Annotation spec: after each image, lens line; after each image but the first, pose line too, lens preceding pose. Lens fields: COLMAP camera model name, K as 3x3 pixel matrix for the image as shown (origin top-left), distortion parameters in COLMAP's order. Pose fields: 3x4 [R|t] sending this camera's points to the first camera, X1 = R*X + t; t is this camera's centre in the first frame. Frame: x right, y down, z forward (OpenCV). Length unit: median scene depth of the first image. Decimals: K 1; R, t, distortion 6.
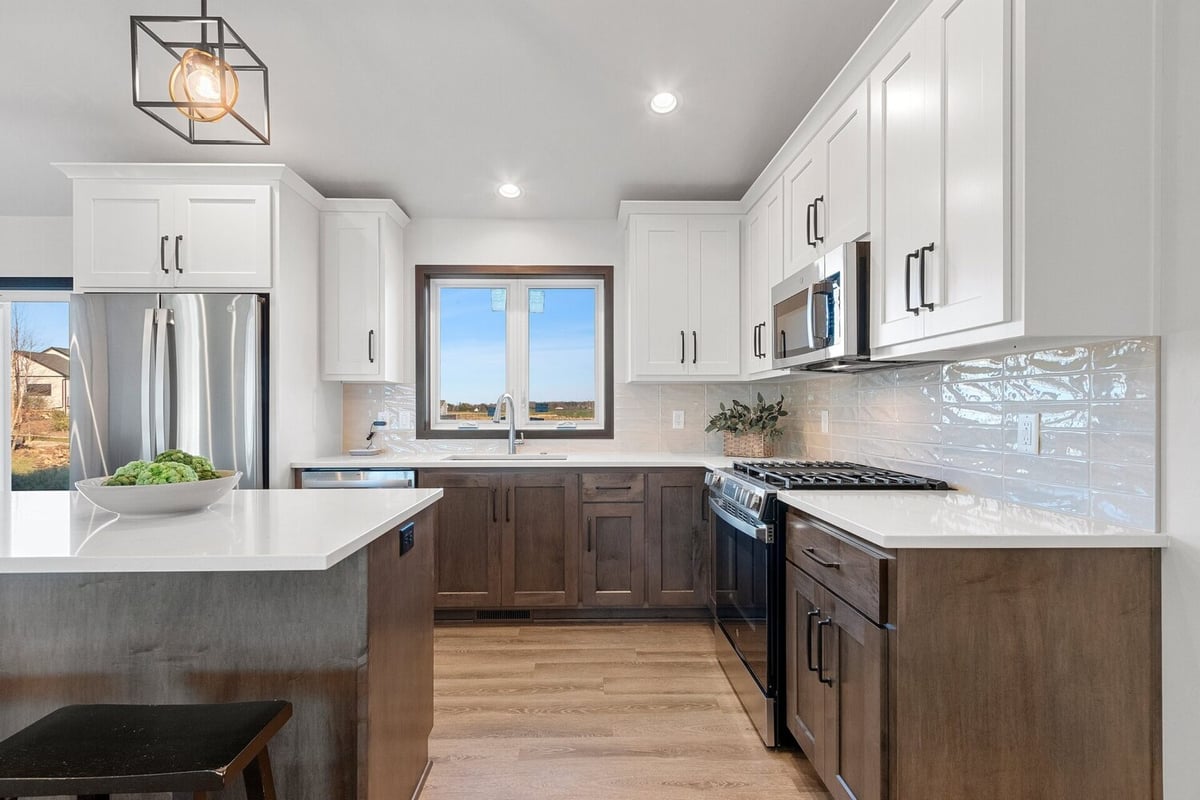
lens RADIAL K [[558.6, 0, 594.4], [0, 558.6, 403.3], [0, 0, 1]] dist [0.004439, 0.000150]
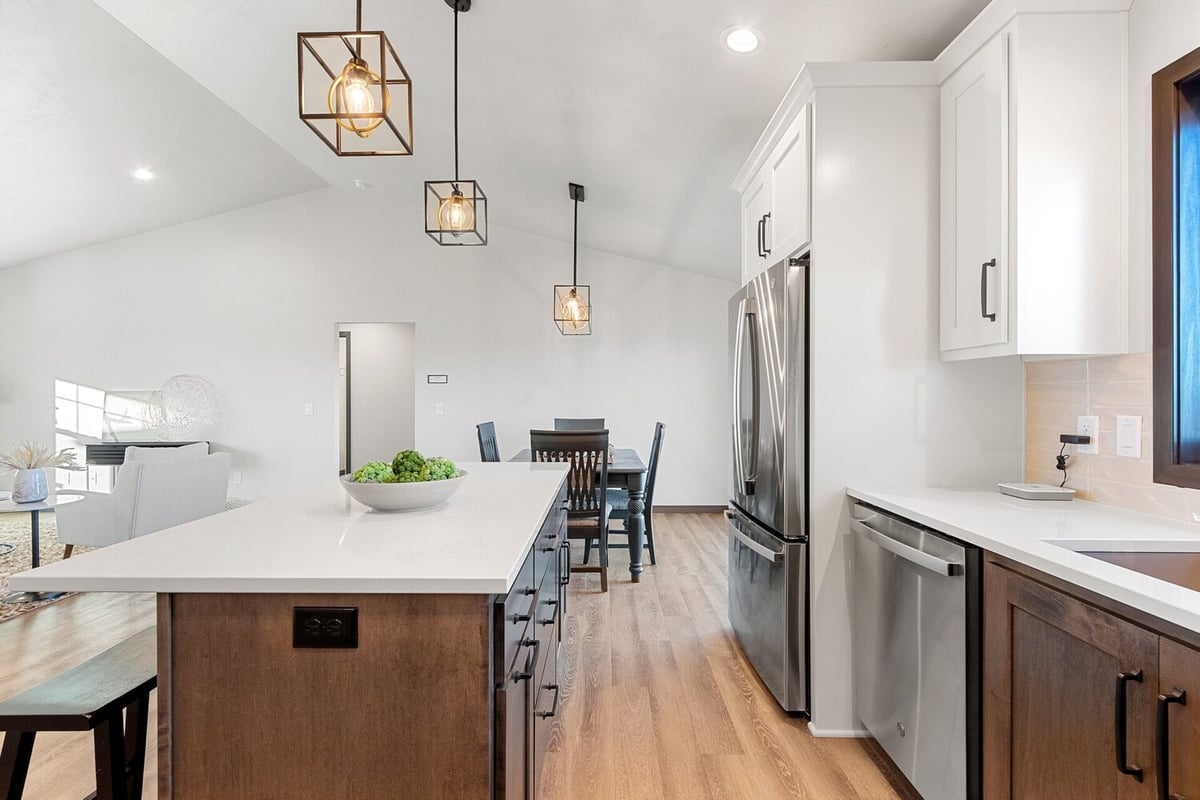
lens RADIAL K [[558.6, 0, 594.4], [0, 558.6, 403.3], [0, 0, 1]] dist [0.004439, 0.000150]
pose [[-0.027633, 0.002470, -0.999615, 0.148363], [0.012096, 0.999925, 0.002136, -0.002757], [0.999545, -0.012032, -0.027661, 0.697896]]
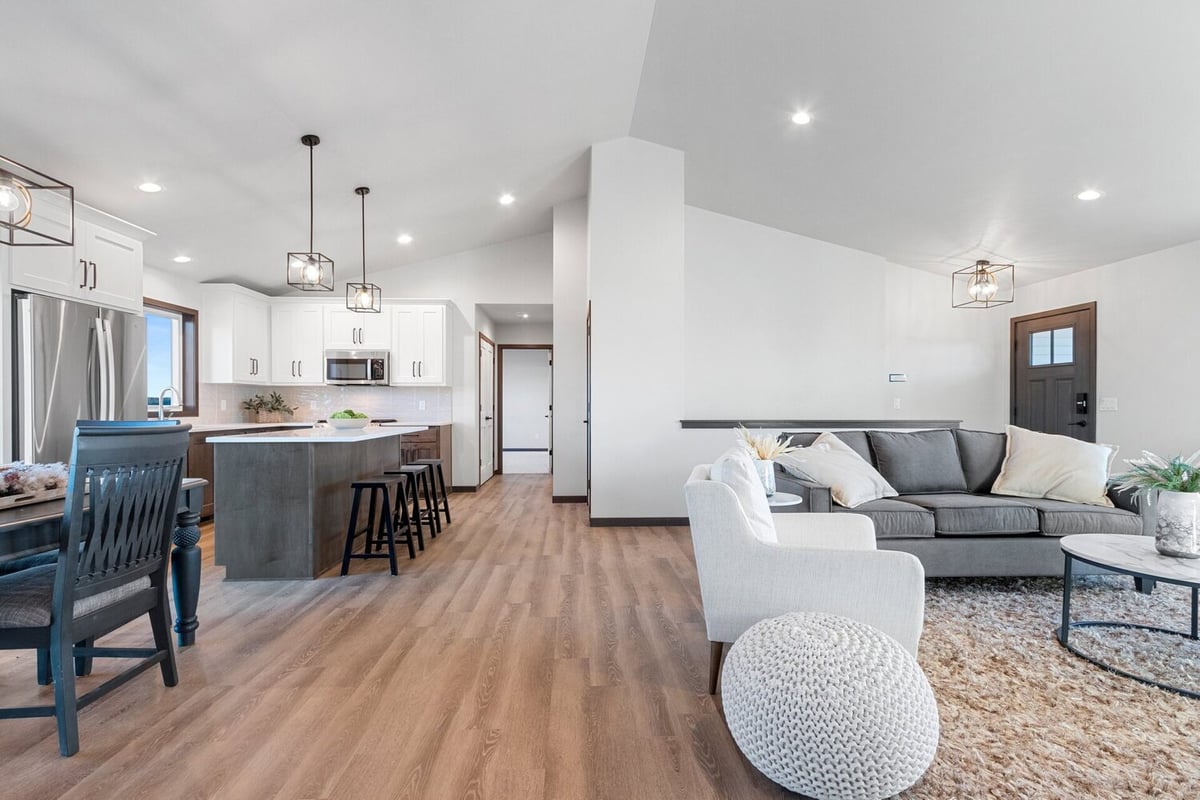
lens RADIAL K [[558.6, 0, 594.4], [0, 558.6, 403.3], [0, 0, 1]] dist [0.004439, 0.000150]
pose [[-0.022938, 0.004259, 0.999728, -1.967525], [-0.007615, 0.999961, -0.004435, 0.028102], [-0.999708, -0.007715, -0.022905, -0.147670]]
